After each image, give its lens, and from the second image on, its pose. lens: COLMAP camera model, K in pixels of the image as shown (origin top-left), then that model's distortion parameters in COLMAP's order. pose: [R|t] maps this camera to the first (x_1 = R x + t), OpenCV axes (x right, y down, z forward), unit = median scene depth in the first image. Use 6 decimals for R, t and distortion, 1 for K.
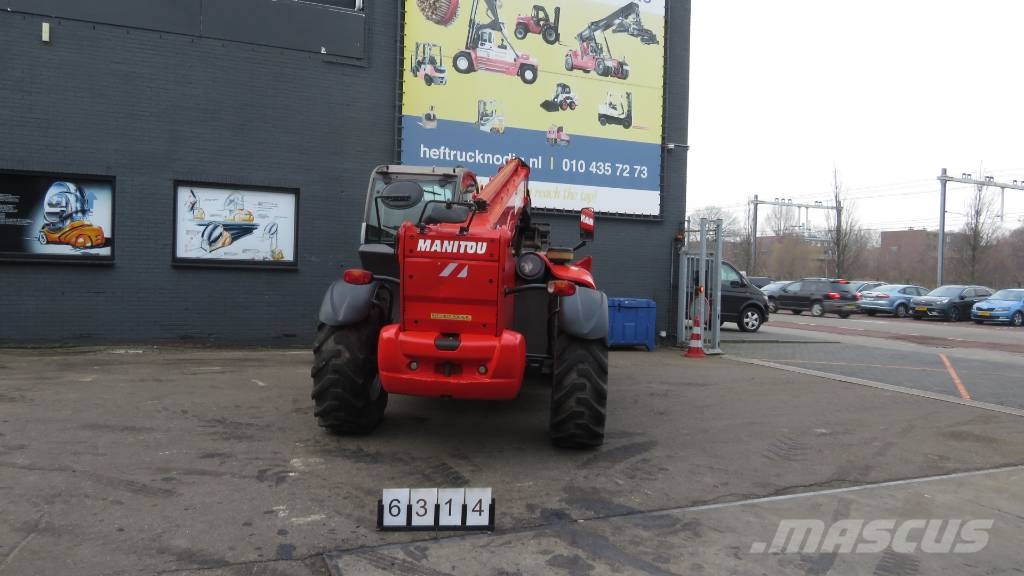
lens RADIAL K [[721.5, 0, 510.8], [0, 721.5, 289.5], [0, 0, 1]] dist [-0.029379, 0.003042]
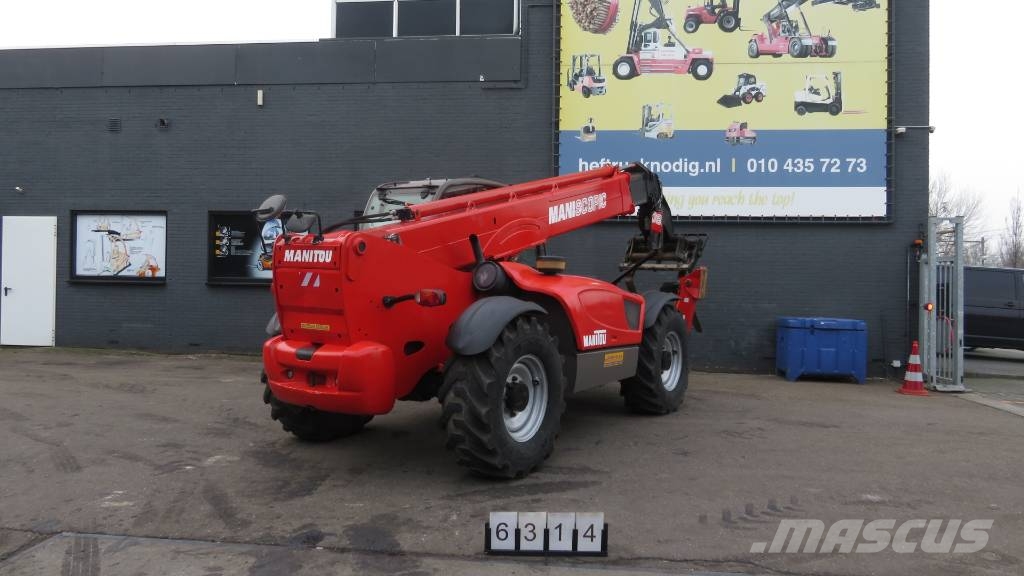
lens RADIAL K [[721.5, 0, 506.8], [0, 721.5, 290.2], [0, 0, 1]] dist [-0.029379, 0.003042]
pose [[0.873498, -0.013802, -0.486631, 0.256902], [-0.002150, 0.999479, -0.032207, 0.007706], [0.486822, 0.029179, 0.873014, 0.106877]]
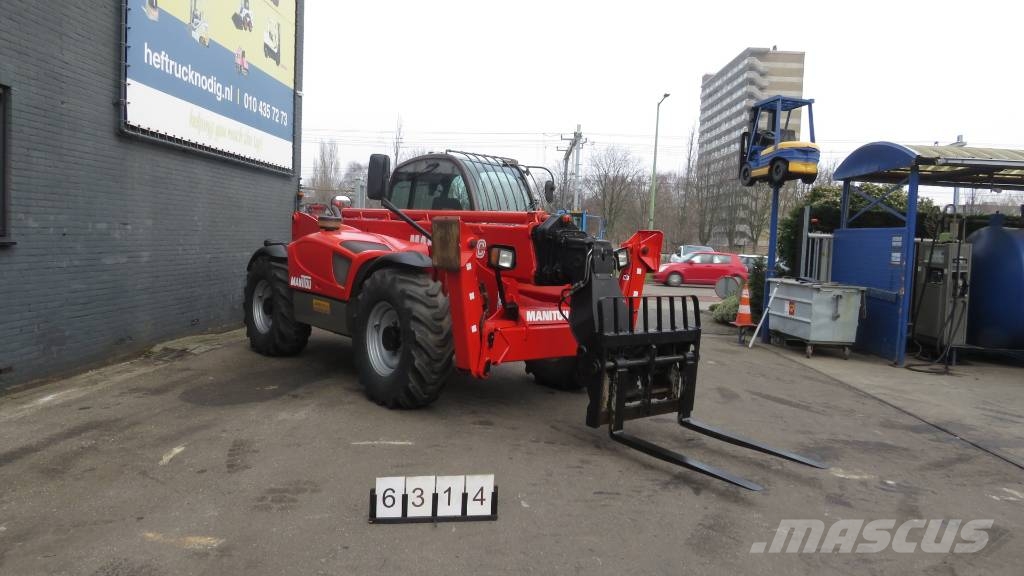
lens RADIAL K [[721.5, 0, 505.7], [0, 721.5, 287.9], [0, 0, 1]] dist [-0.029379, 0.003042]
pose [[0.438681, -0.073624, 0.895622, -0.561069], [-0.004504, 0.996446, 0.084118, -0.037946], [-0.898631, -0.040935, 0.436791, 0.419281]]
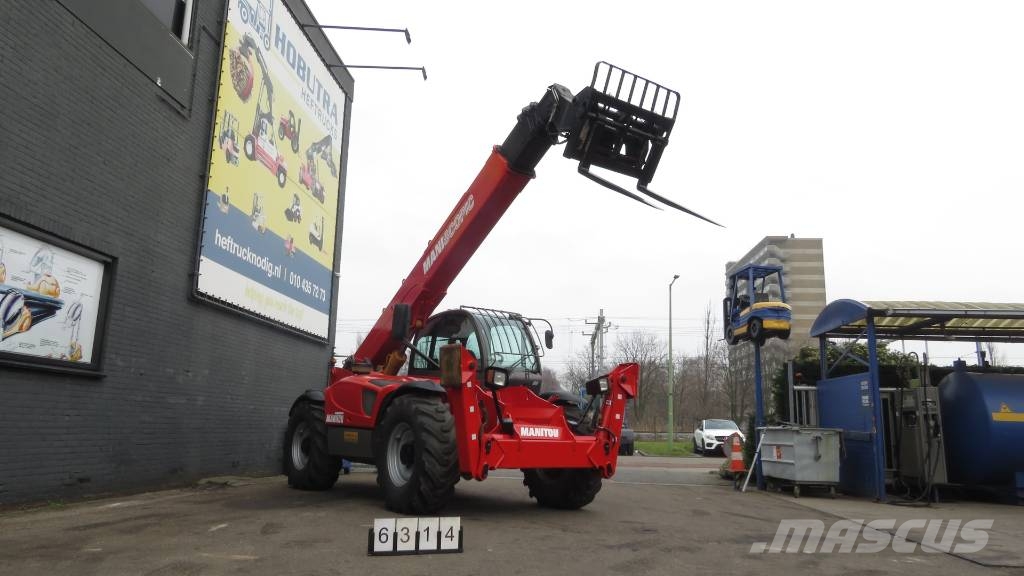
lens RADIAL K [[721.5, 0, 509.4], [0, 721.5, 286.4], [0, 0, 1]] dist [-0.029379, 0.003042]
pose [[0.477469, 0.152126, 0.865379, -0.649520], [0.011964, 0.983681, -0.179524, 0.011873], [-0.878567, 0.096071, 0.467857, 0.331780]]
